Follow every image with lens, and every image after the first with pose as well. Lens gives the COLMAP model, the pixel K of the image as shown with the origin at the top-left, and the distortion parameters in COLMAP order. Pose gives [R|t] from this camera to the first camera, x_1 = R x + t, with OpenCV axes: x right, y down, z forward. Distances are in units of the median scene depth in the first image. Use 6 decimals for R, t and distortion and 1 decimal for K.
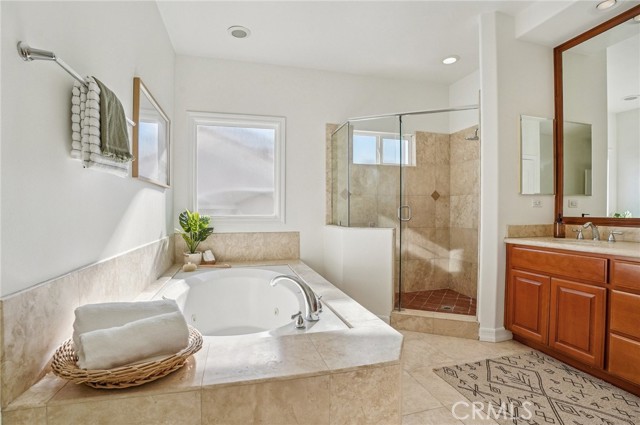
lens RADIAL K [[298.7, 0, 320.7], [0, 298.7, 210.6], [0, 0, 1]] dist [-0.075254, 0.019769]
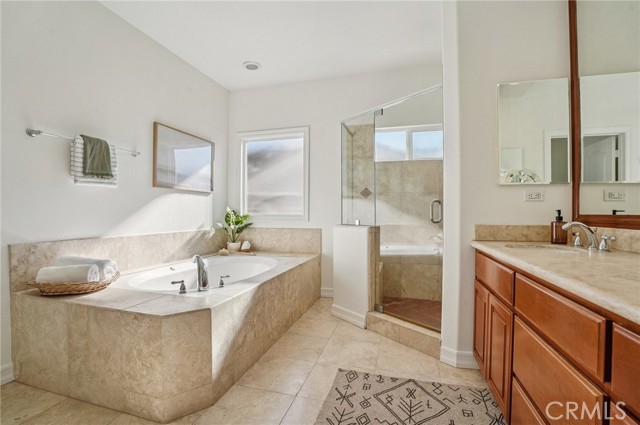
lens RADIAL K [[293.2, 0, 320.0], [0, 293.2, 212.5], [0, 0, 1]] dist [-0.046028, 0.000367]
pose [[0.858044, -0.001887, -0.513572, 0.690305], [0.001565, 0.999998, -0.001059, 0.017685], [0.513573, 0.000105, 0.858046, 0.106870]]
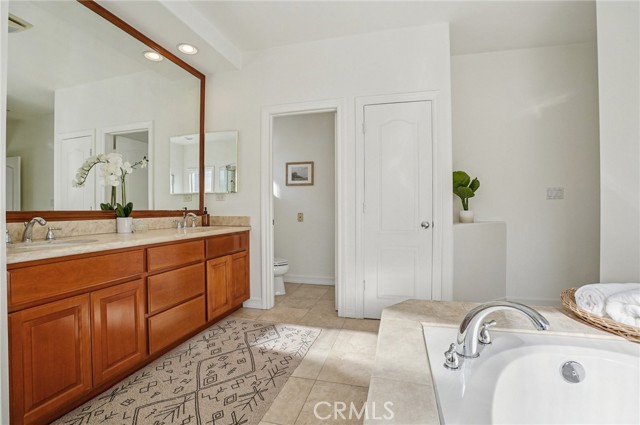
lens RADIAL K [[298.7, 0, 320.7], [0, 298.7, 210.6], [0, 0, 1]] dist [-0.075254, 0.019769]
pose [[-0.861378, -0.000680, 0.507964, -0.050551], [0.002304, 0.999984, 0.005245, 0.020506], [-0.507960, 0.005689, -0.861362, 1.128241]]
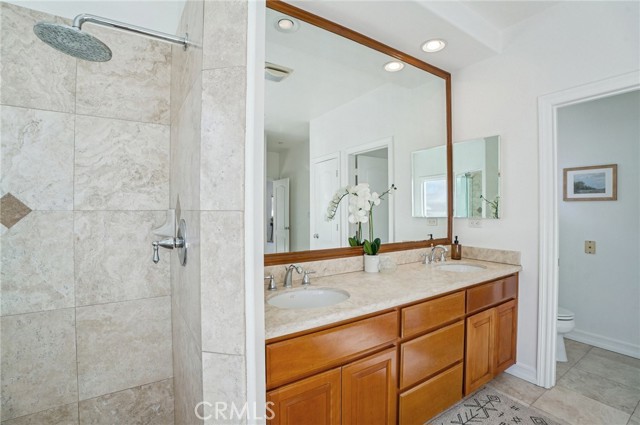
lens RADIAL K [[298.7, 0, 320.7], [0, 298.7, 210.6], [0, 0, 1]] dist [-0.075254, 0.019769]
pose [[-0.312212, -0.003790, 0.950005, 0.196845], [0.002772, 0.999984, 0.004900, -0.082623], [-0.950008, 0.004163, -0.312197, 1.053263]]
